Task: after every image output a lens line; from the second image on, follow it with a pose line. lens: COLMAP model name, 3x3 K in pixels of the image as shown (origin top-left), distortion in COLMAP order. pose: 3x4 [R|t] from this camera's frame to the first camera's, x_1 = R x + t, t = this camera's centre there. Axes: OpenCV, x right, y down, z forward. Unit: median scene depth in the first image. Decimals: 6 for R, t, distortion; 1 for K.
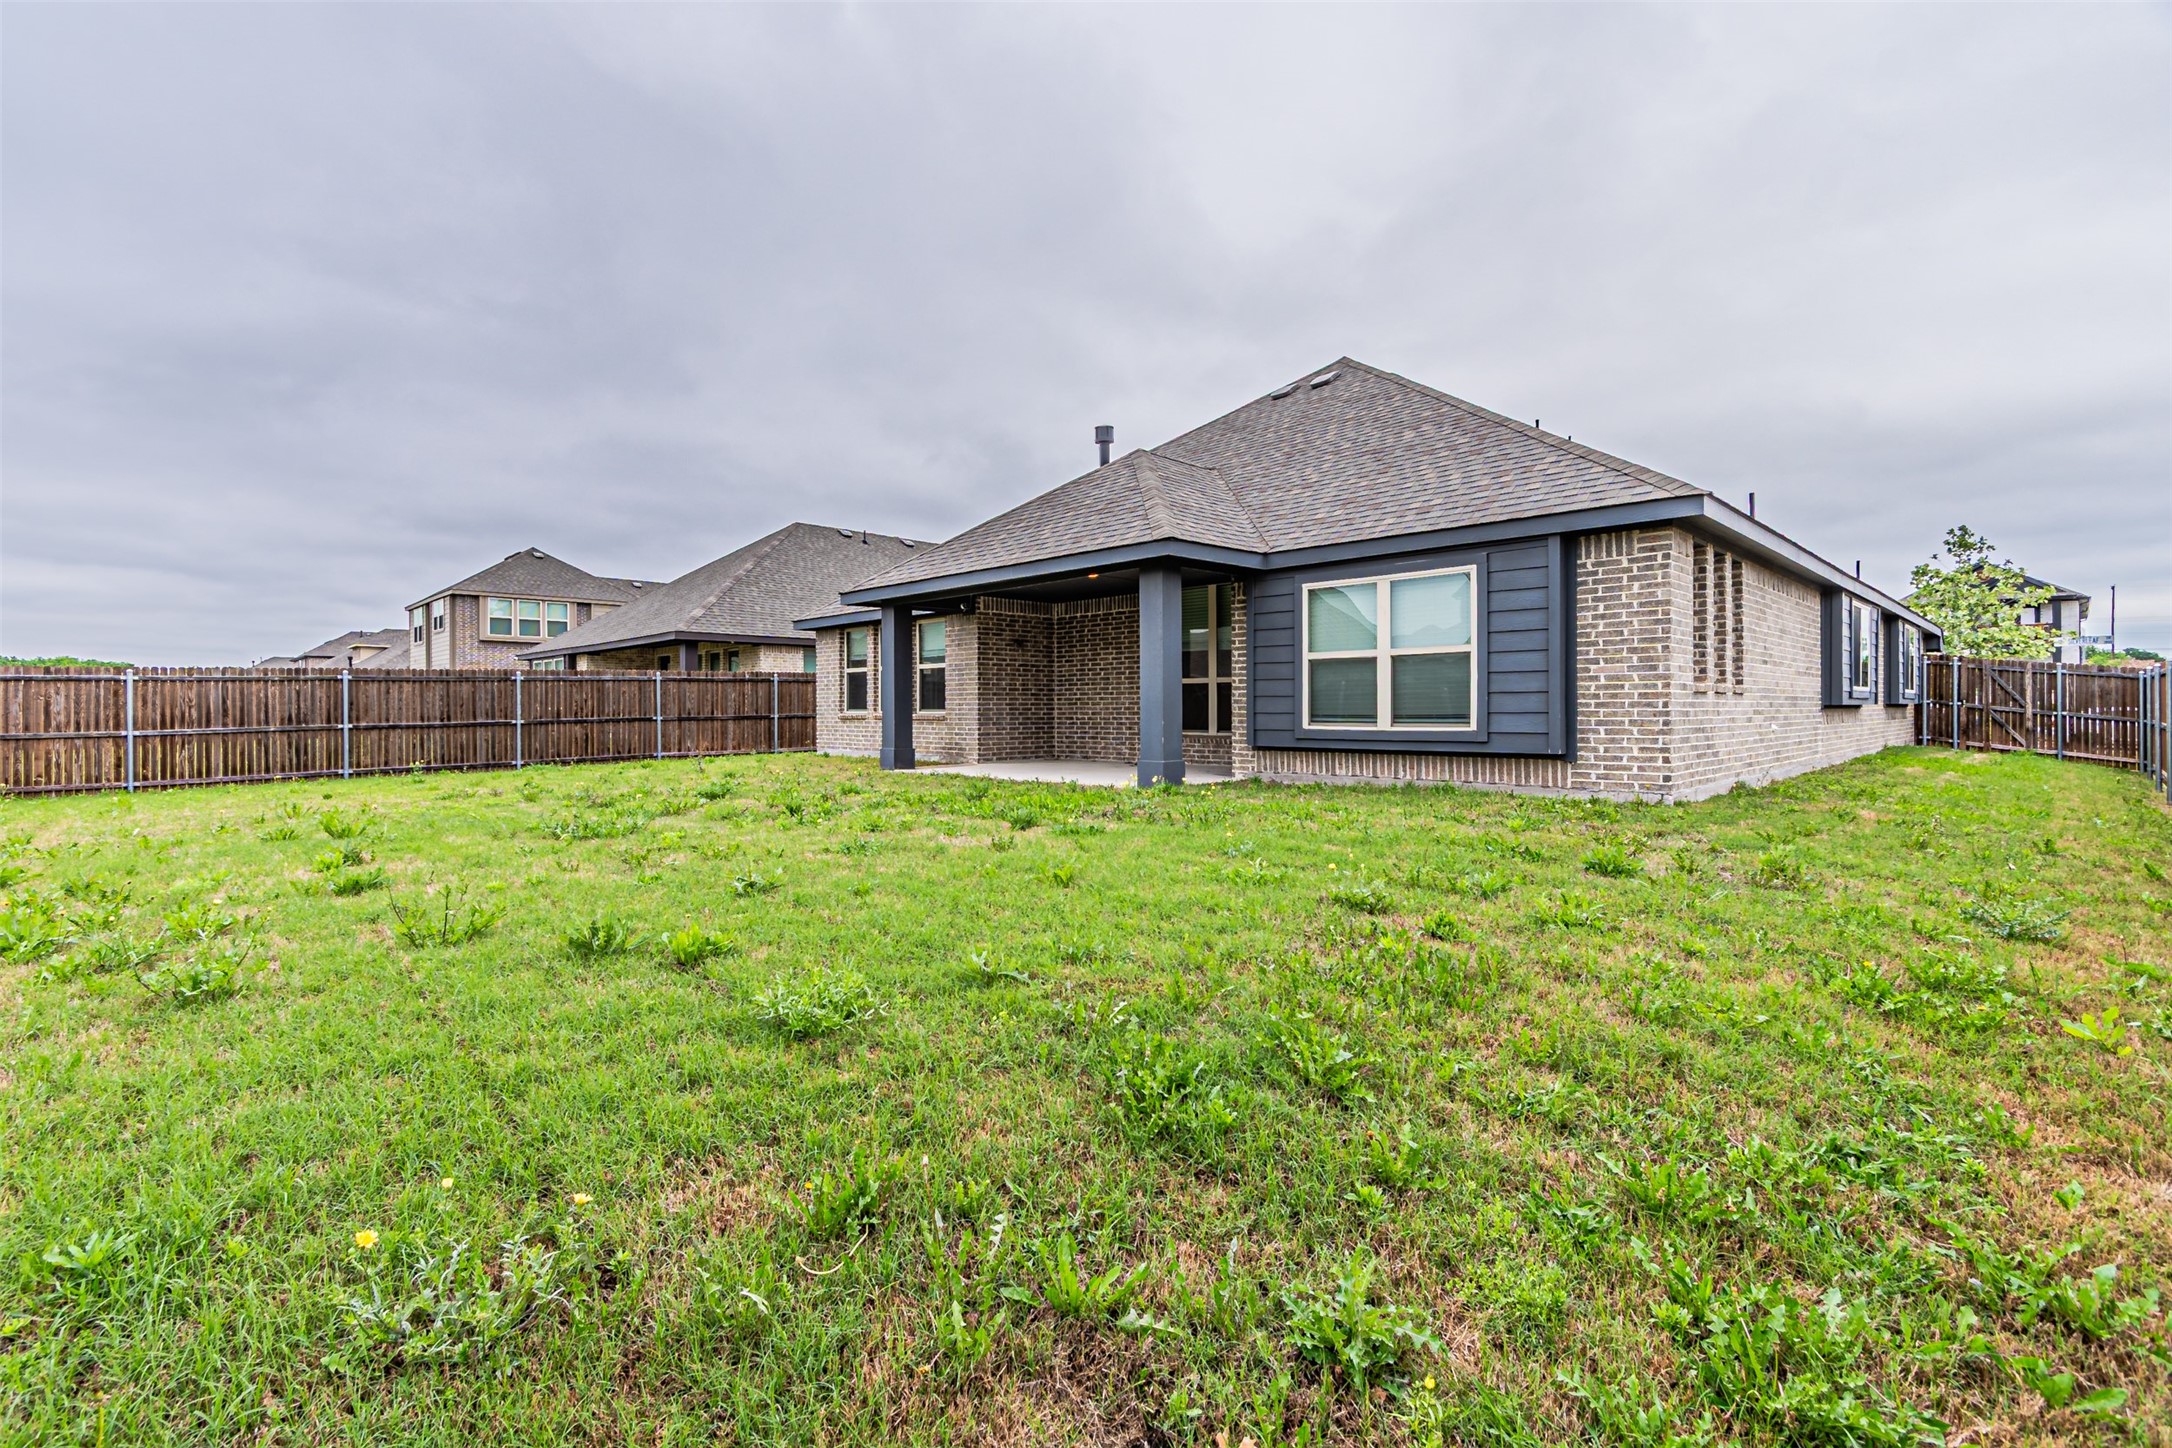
lens RADIAL K [[955.9, 0, 1075.2], [0, 955.9, 722.4], [0, 0, 1]] dist [0.008940, -0.002137]
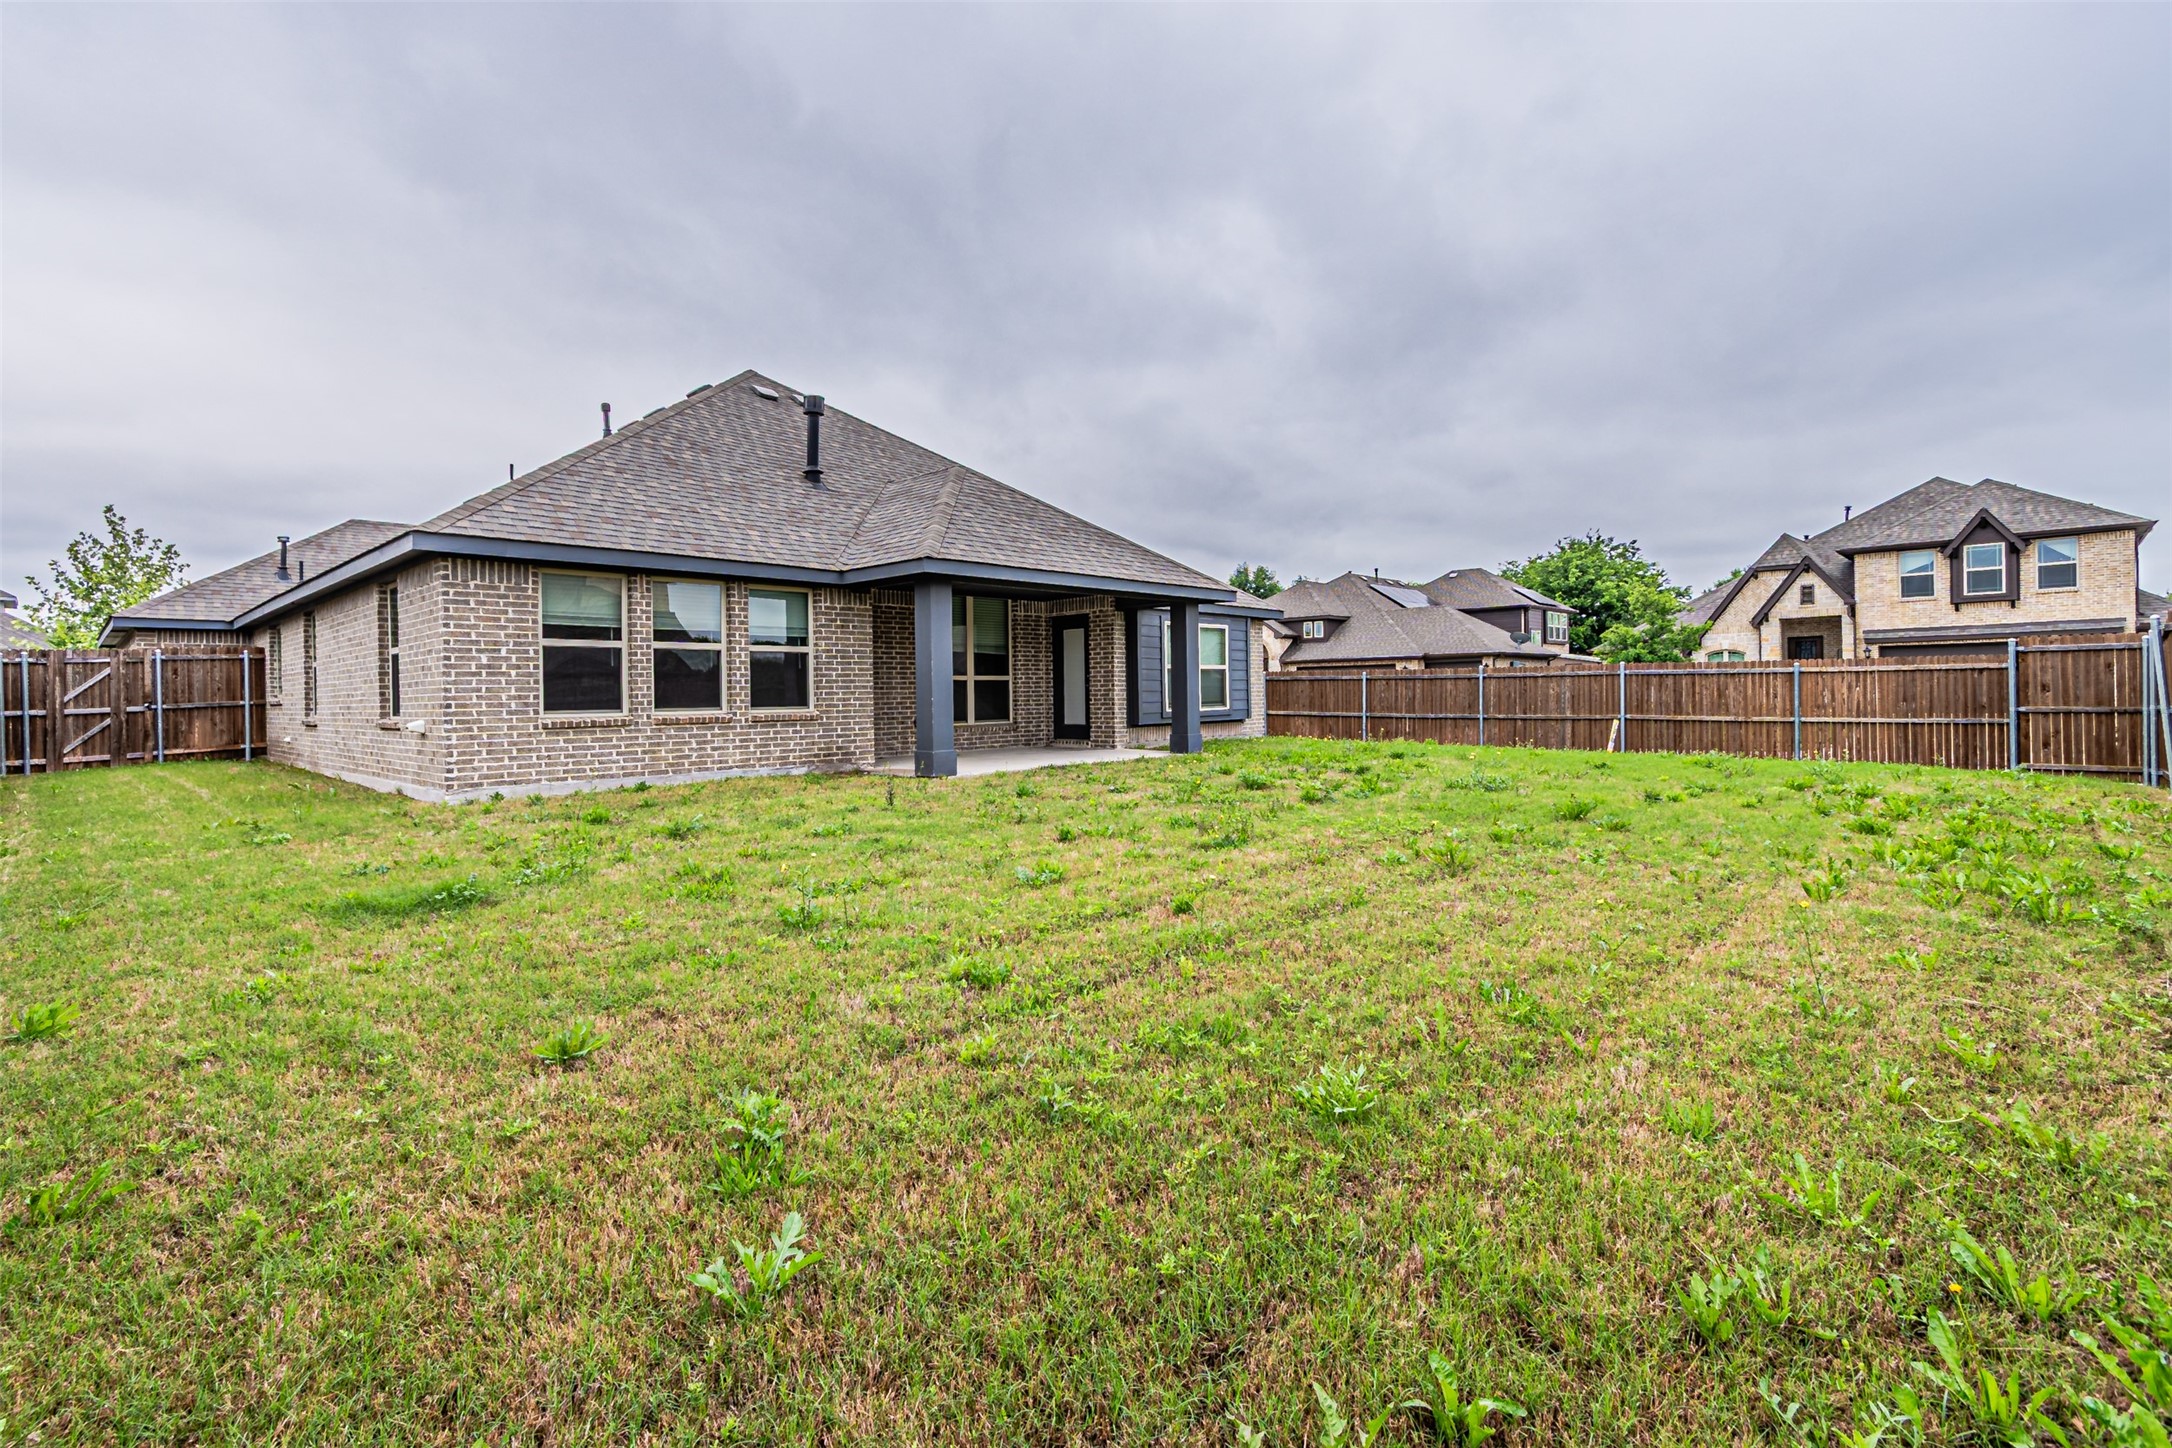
lens RADIAL K [[955.9, 0, 1034.9], [0, 955.9, 706.8], [0, 0, 1]] dist [0.008940, -0.002137]
pose [[-0.005670, -0.005442, 0.999969, -1.353152], [0.032319, 0.999462, 0.005622, -0.017365], [-0.999462, 0.032350, -0.005491, 1.226256]]
